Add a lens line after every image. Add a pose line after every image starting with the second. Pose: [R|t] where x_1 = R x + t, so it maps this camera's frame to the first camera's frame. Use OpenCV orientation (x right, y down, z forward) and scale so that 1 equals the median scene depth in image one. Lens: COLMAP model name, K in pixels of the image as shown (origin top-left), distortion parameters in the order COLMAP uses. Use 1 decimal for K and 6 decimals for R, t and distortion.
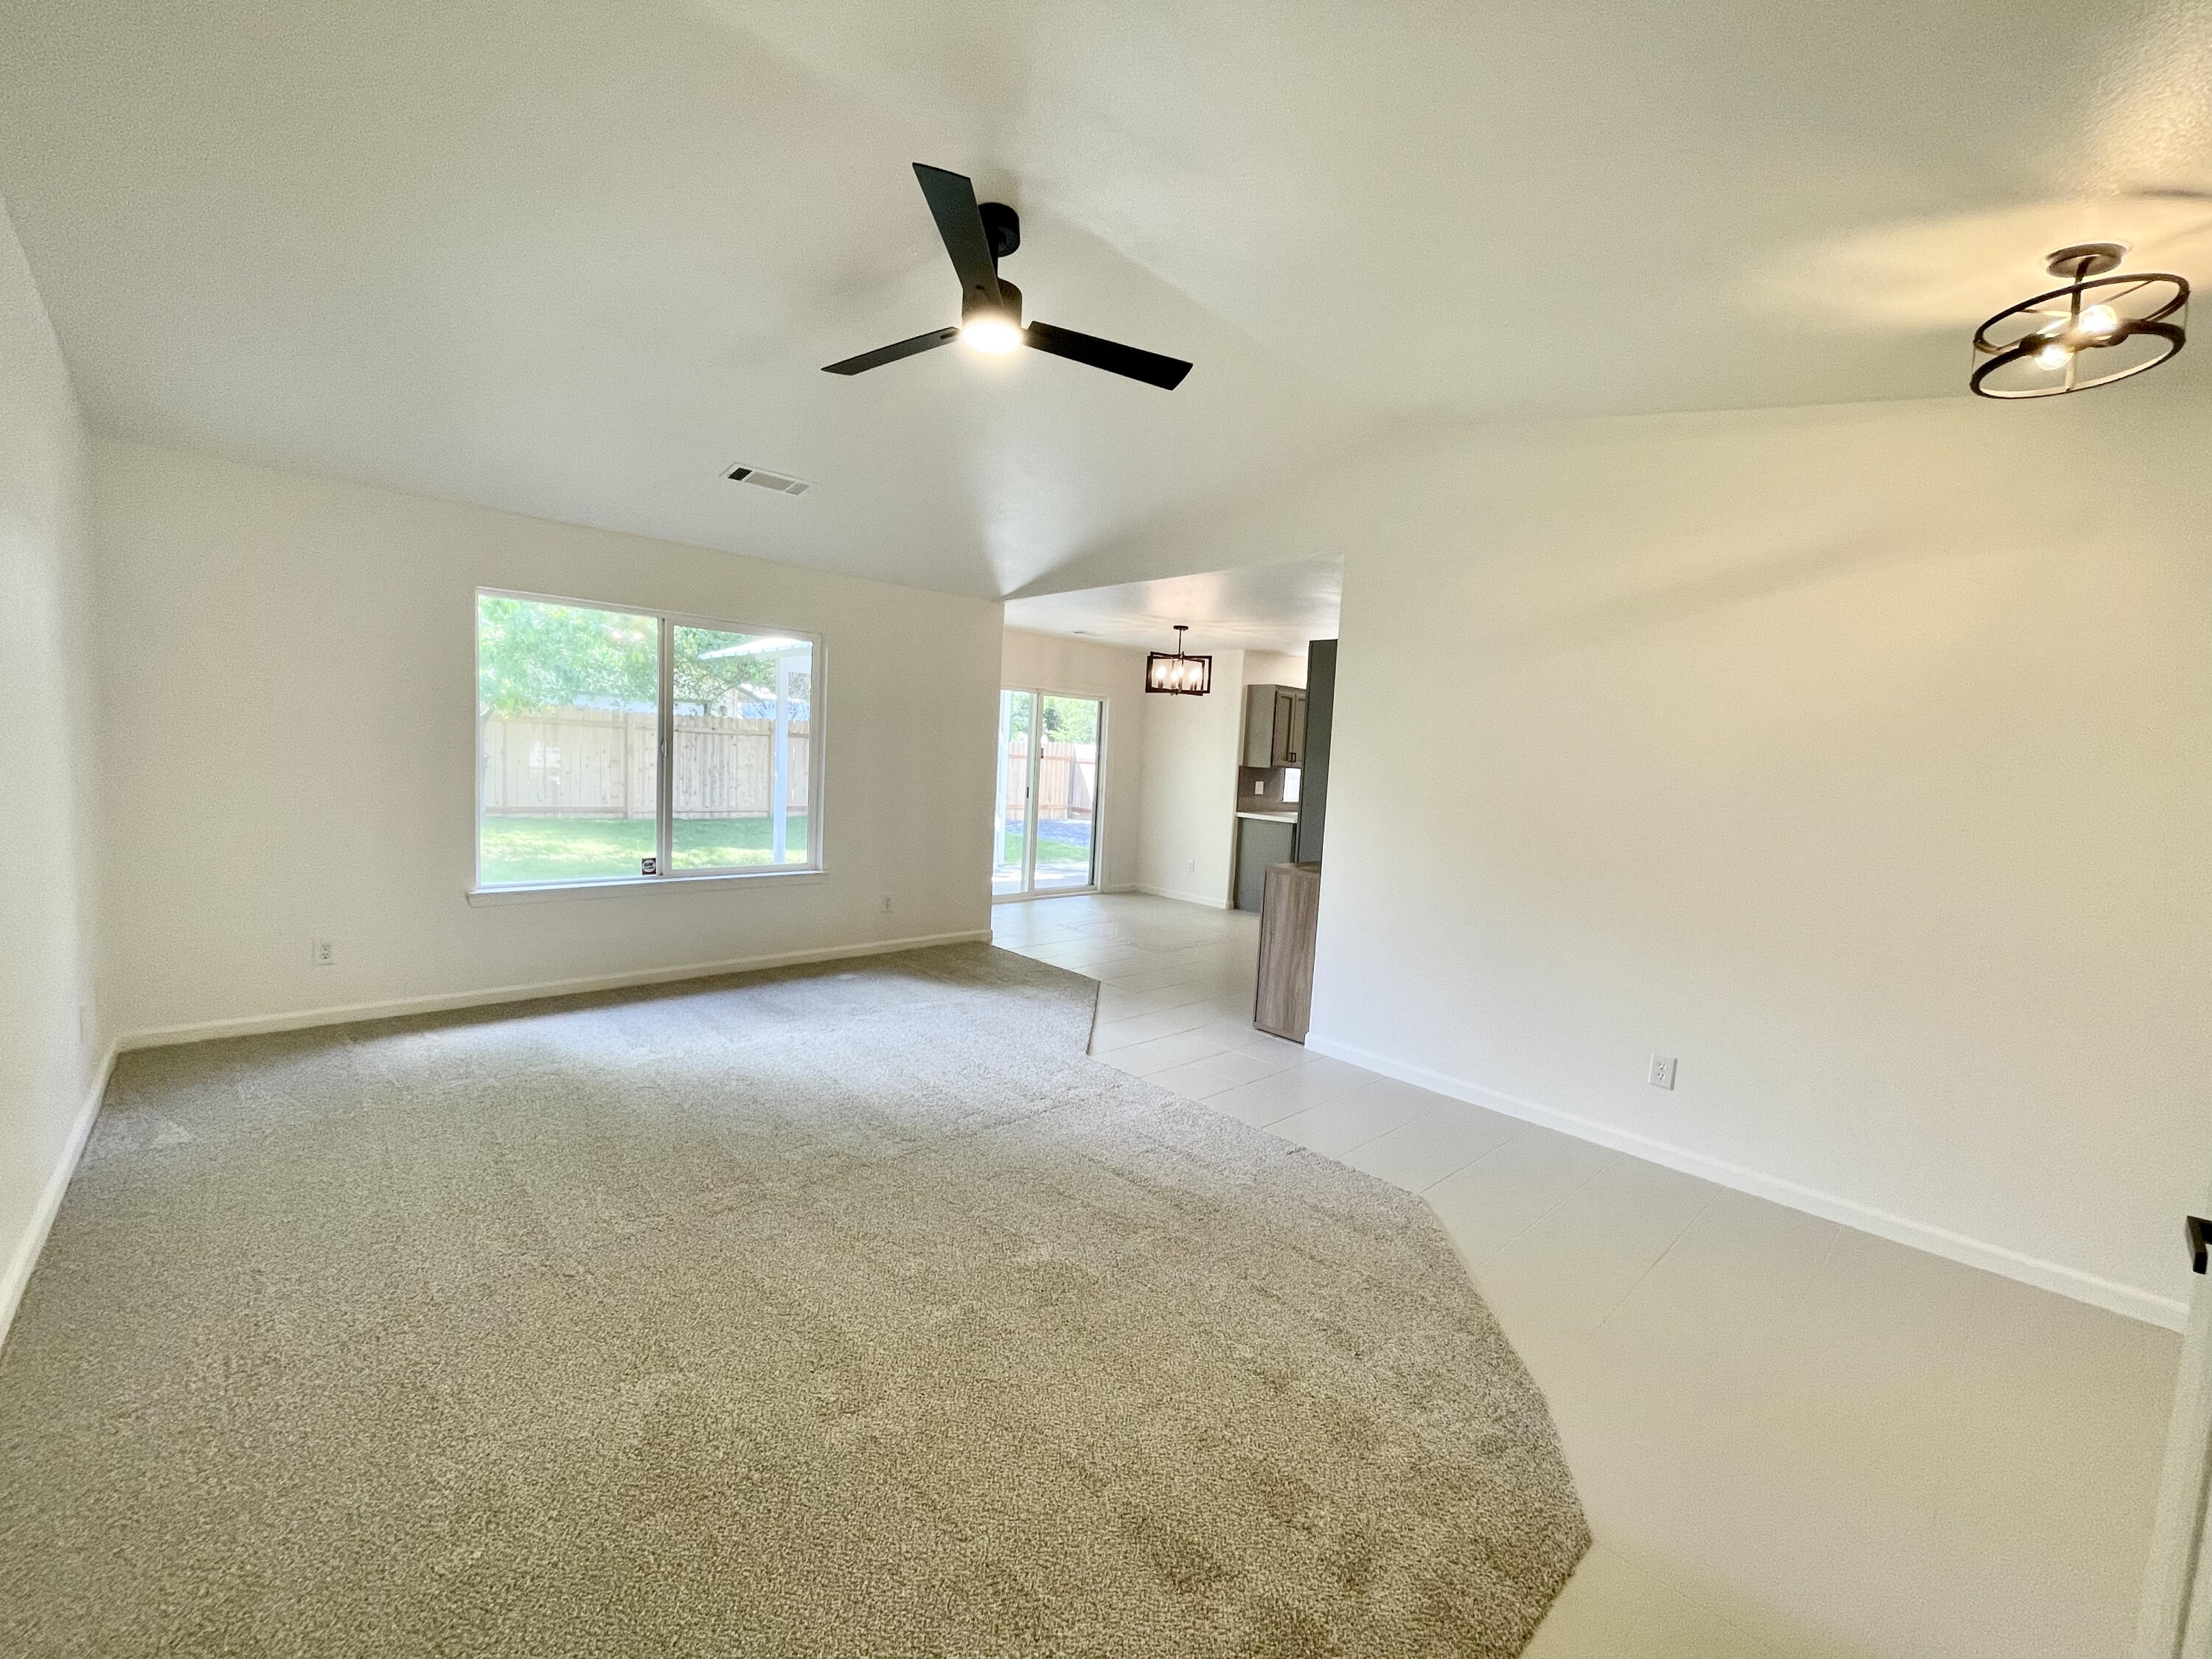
lens RADIAL K [[904.4, 0, 1113.0], [0, 904.4, 827.4], [0, 0, 1]] dist [0.001407, -0.000033]
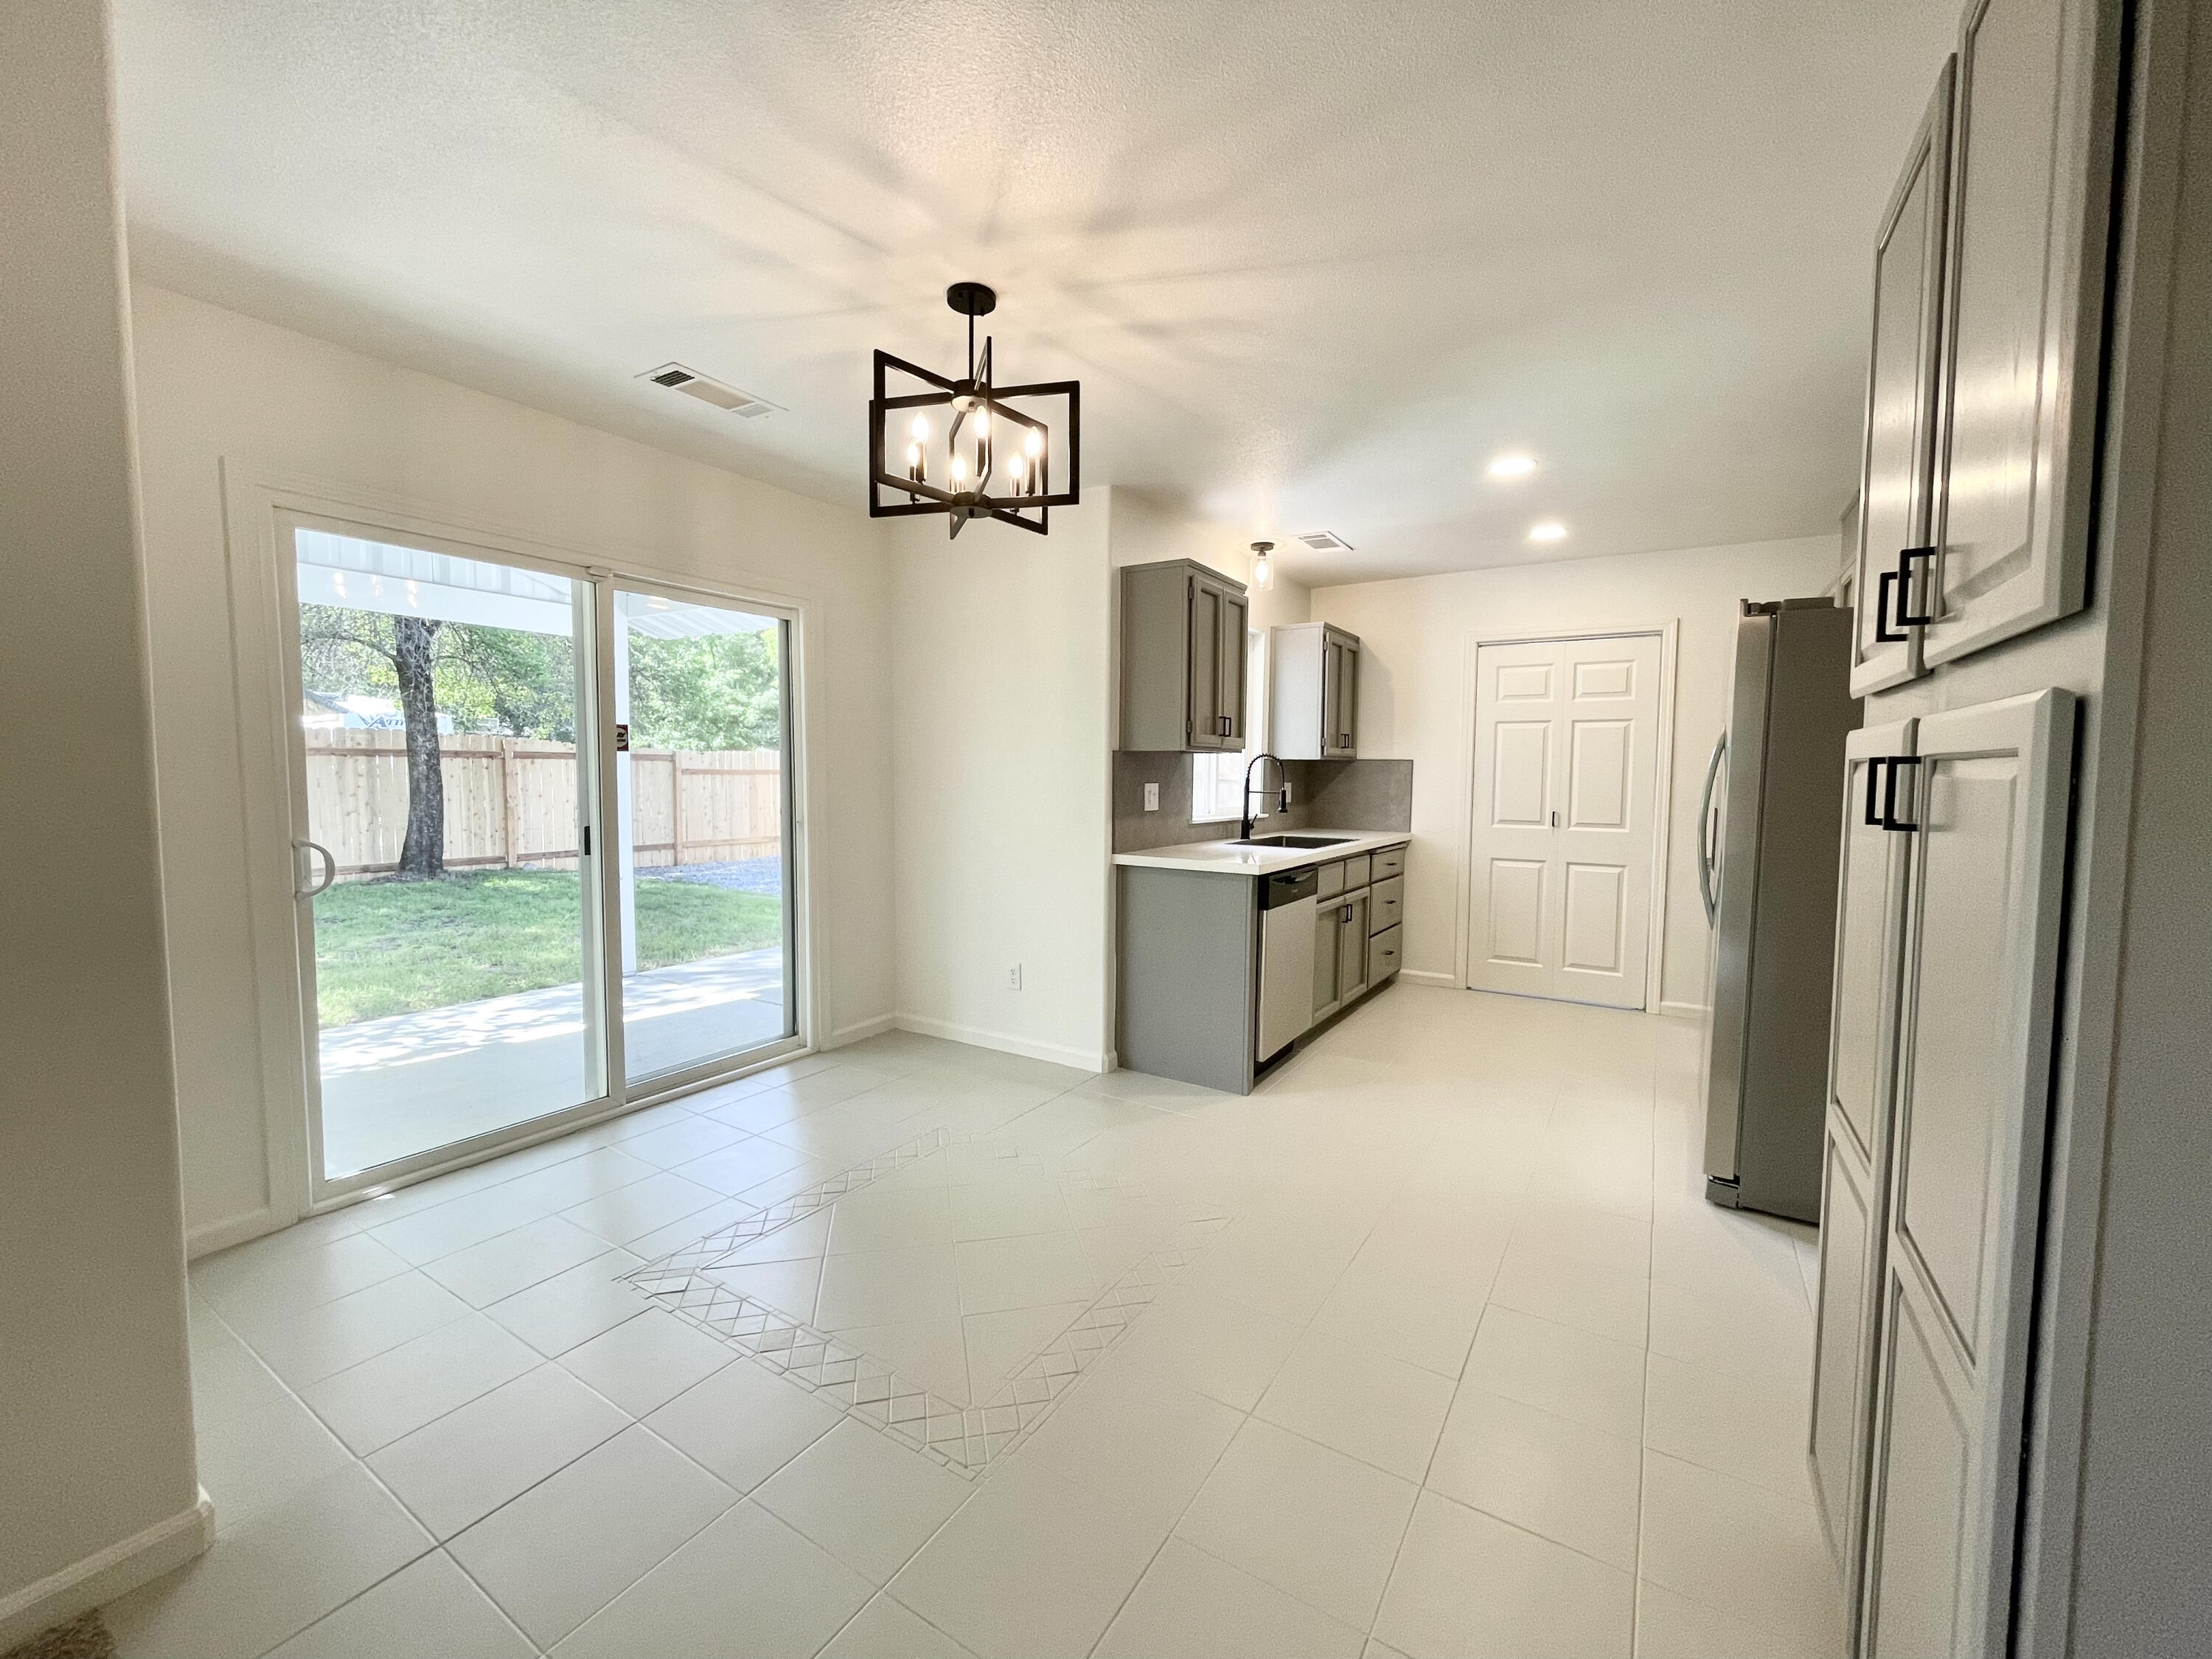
lens RADIAL K [[904.4, 0, 1113.0], [0, 904.4, 827.4], [0, 0, 1]] dist [0.001407, -0.000033]
pose [[0.967480, -0.061182, 0.245436, 0.028176], [0.064215, 0.997927, -0.004365, -0.028293], [-0.244660, 0.019984, 0.969403, 0.571472]]
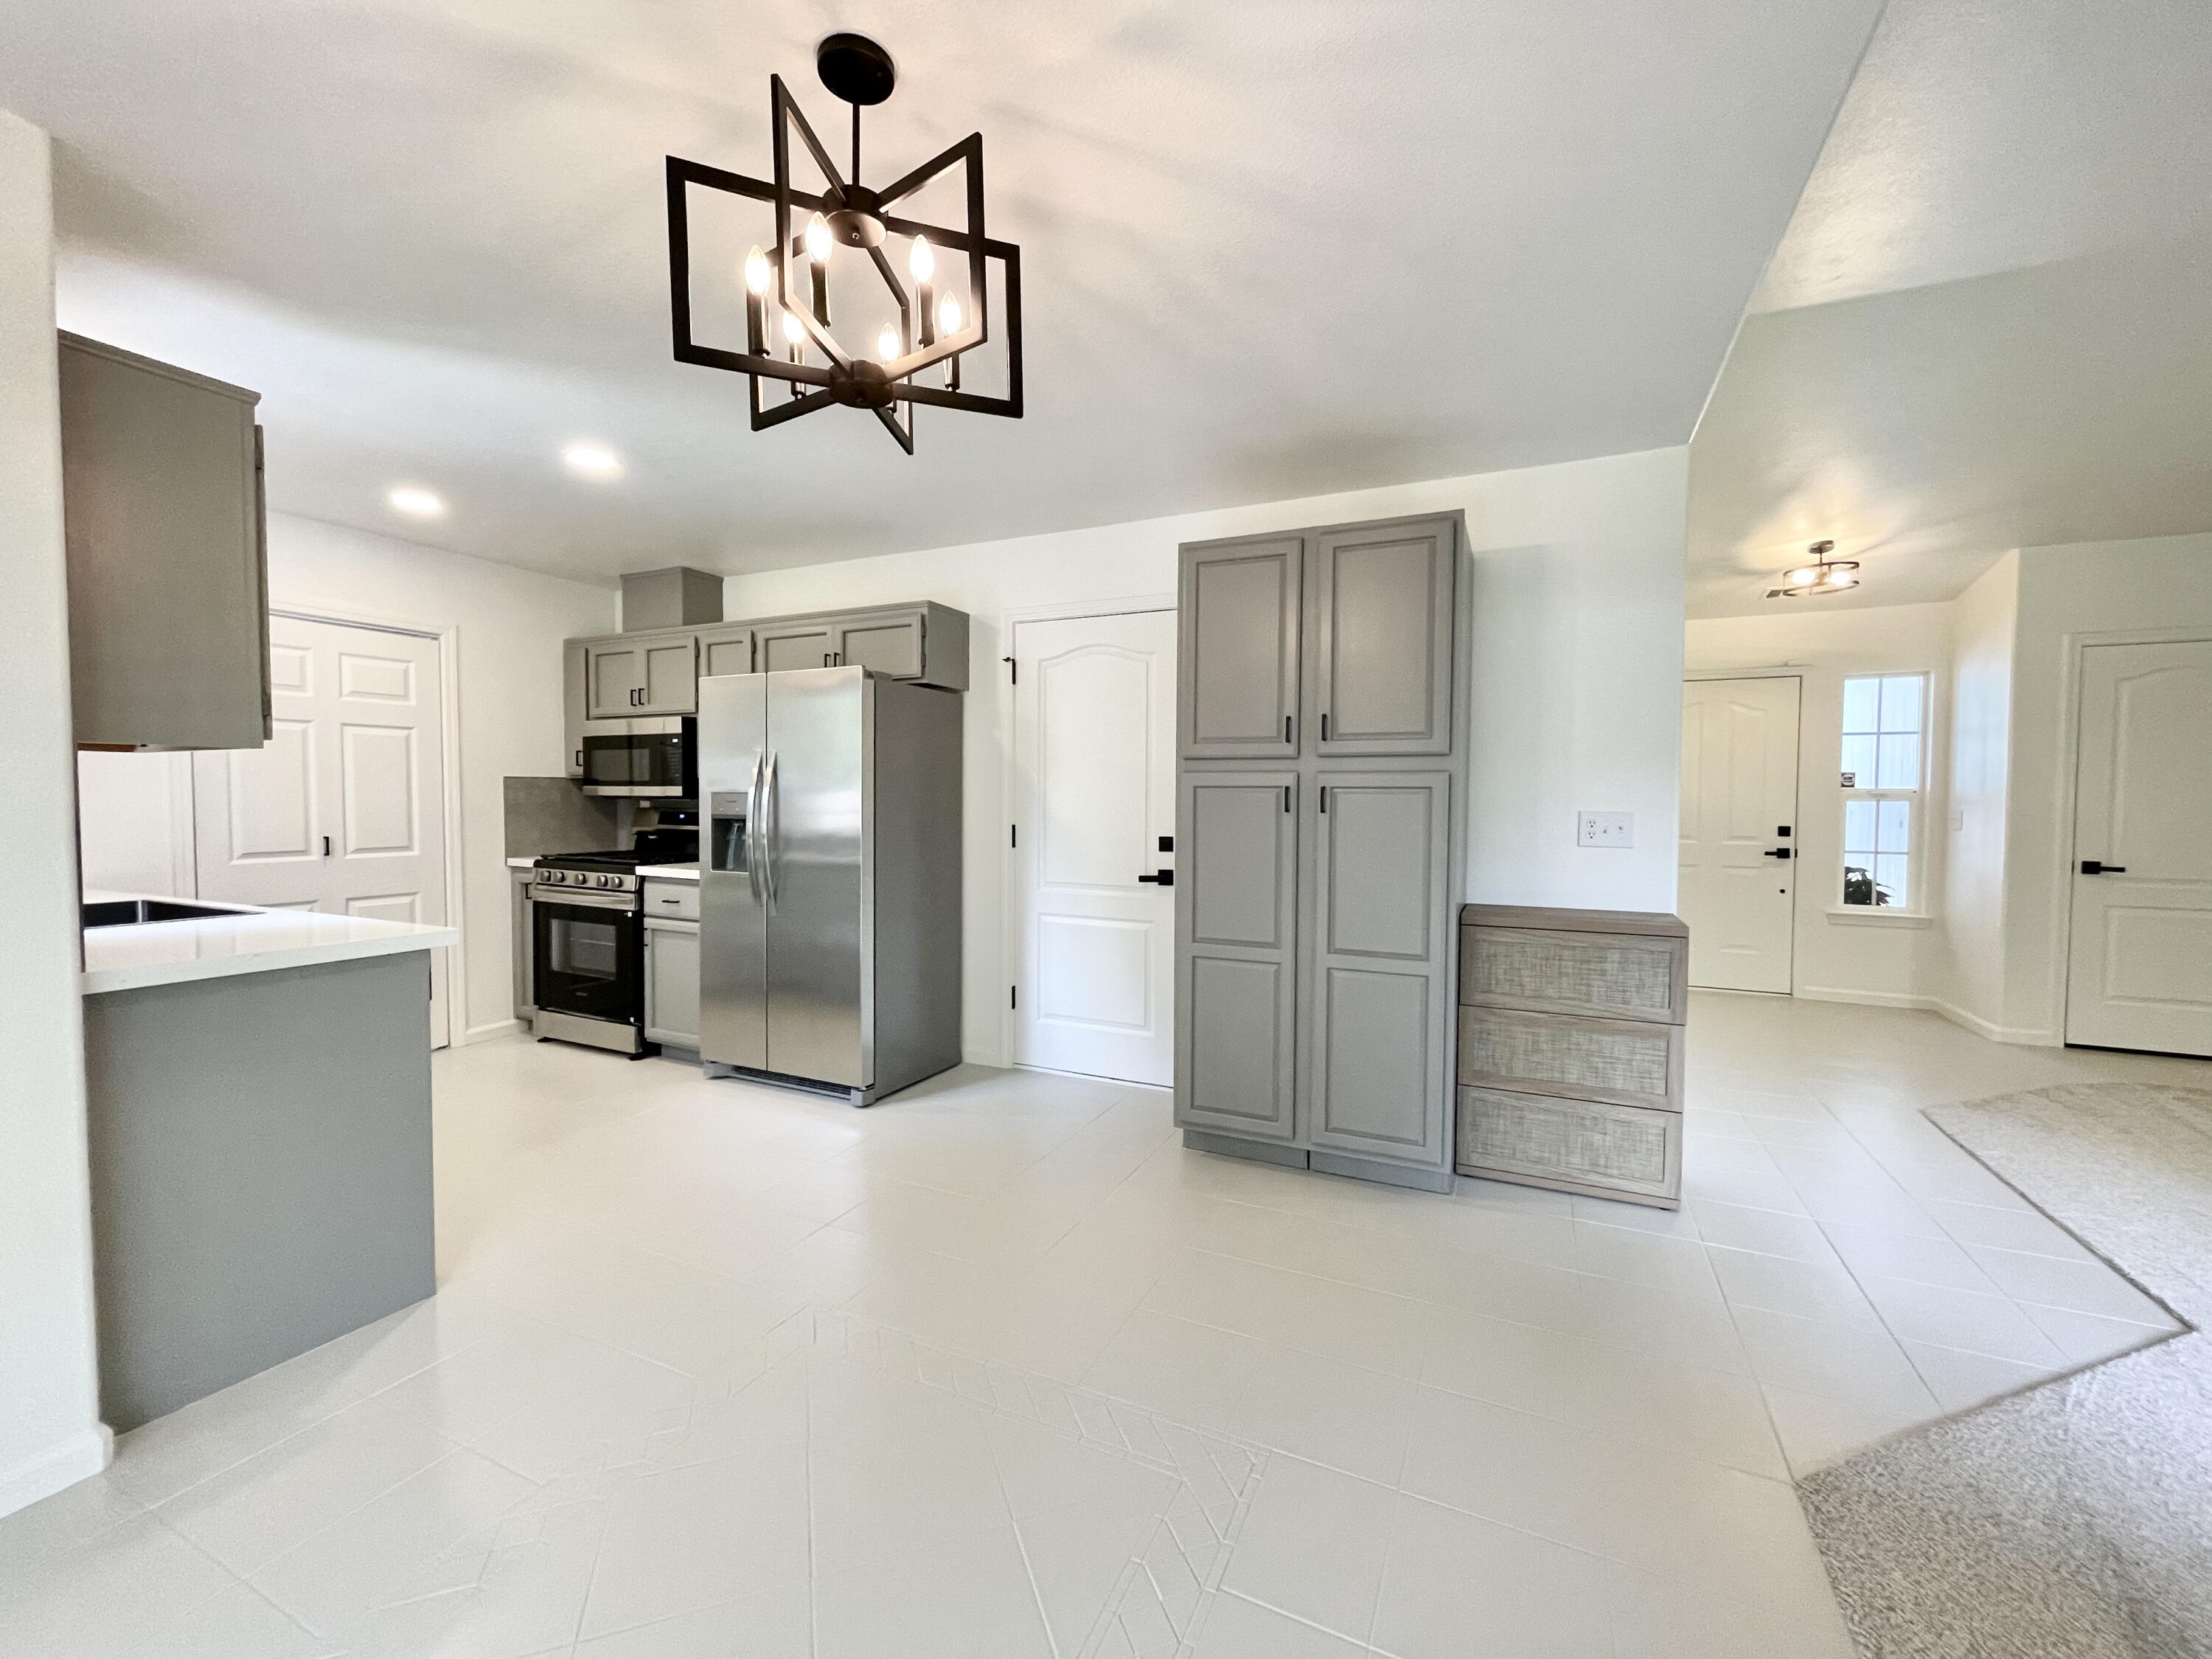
lens RADIAL K [[891.9, 0, 1106.0], [0, 891.9, 829.5], [0, 0, 1]] dist [-0.002048, -0.000581]
pose [[-0.352857, -0.091694, 0.931174, -0.121749], [0.053124, 0.991618, 0.117777, -0.059864], [-0.934168, 0.091026, -0.345028, 0.861306]]
